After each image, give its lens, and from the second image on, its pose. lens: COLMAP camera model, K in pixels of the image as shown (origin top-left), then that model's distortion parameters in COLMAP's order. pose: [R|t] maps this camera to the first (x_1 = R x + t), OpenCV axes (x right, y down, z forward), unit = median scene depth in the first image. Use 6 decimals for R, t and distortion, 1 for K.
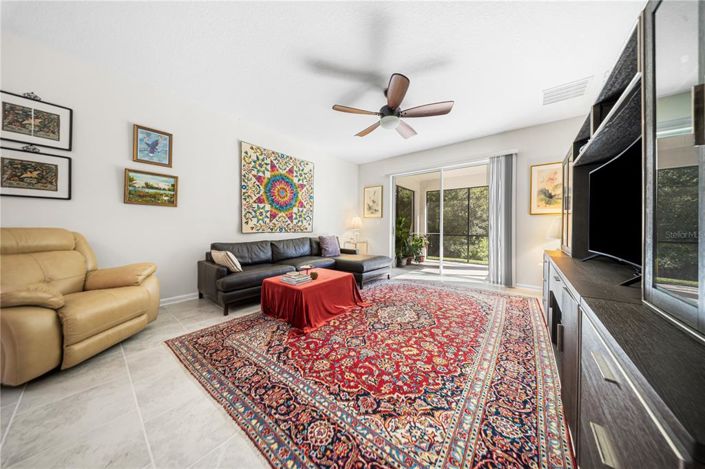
lens RADIAL K [[206.4, 0, 343.0], [0, 206.4, 226.0], [0, 0, 1]] dist [0.000515, -0.001544]
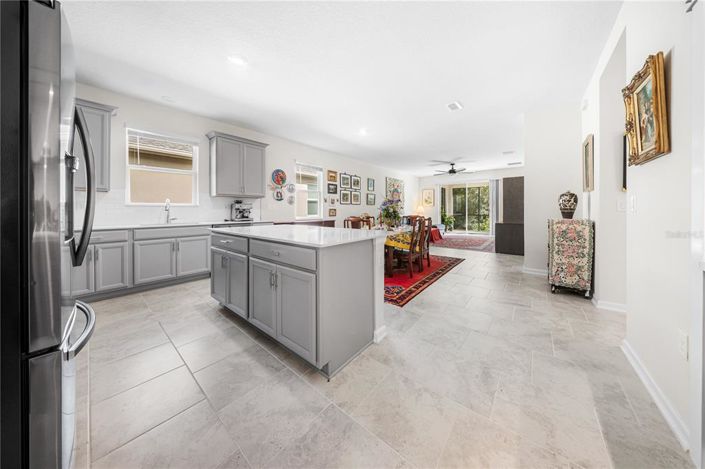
lens RADIAL K [[216.9, 0, 352.1], [0, 216.9, 210.4], [0, 0, 1]] dist [0.000160, -0.002040]
pose [[0.999657, -0.011154, 0.023712, -1.555253], [0.011019, 0.999922, 0.005813, -0.059800], [-0.023775, -0.005550, 0.999702, -2.487485]]
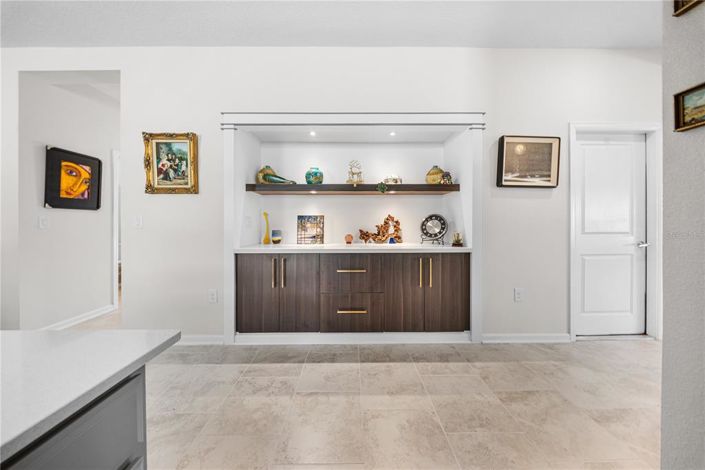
lens RADIAL K [[199.8, 0, 365.2], [0, 199.8, 224.1], [0, 0, 1]] dist [-0.000414, -0.001563]
pose [[-0.671958, -0.015358, 0.740430, -1.876929], [-0.008859, 0.999880, 0.012700, -0.077513], [-0.740537, 0.001974, -0.672013, -1.949696]]
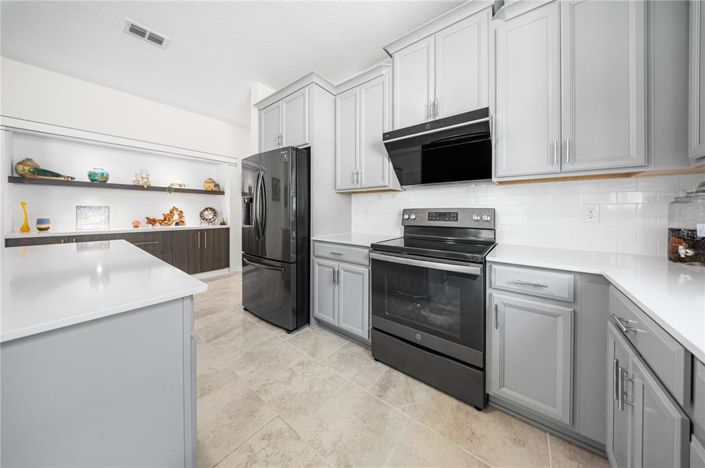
lens RADIAL K [[214.0, 0, 355.8], [0, 214.0, 213.1], [0, 0, 1]] dist [-0.000007, -0.001935]
pose [[-0.998719, -0.017386, -0.047522, -2.533133], [-0.017509, 0.999844, 0.002180, -0.094138], [0.047477, 0.003009, -0.998868, -0.994629]]
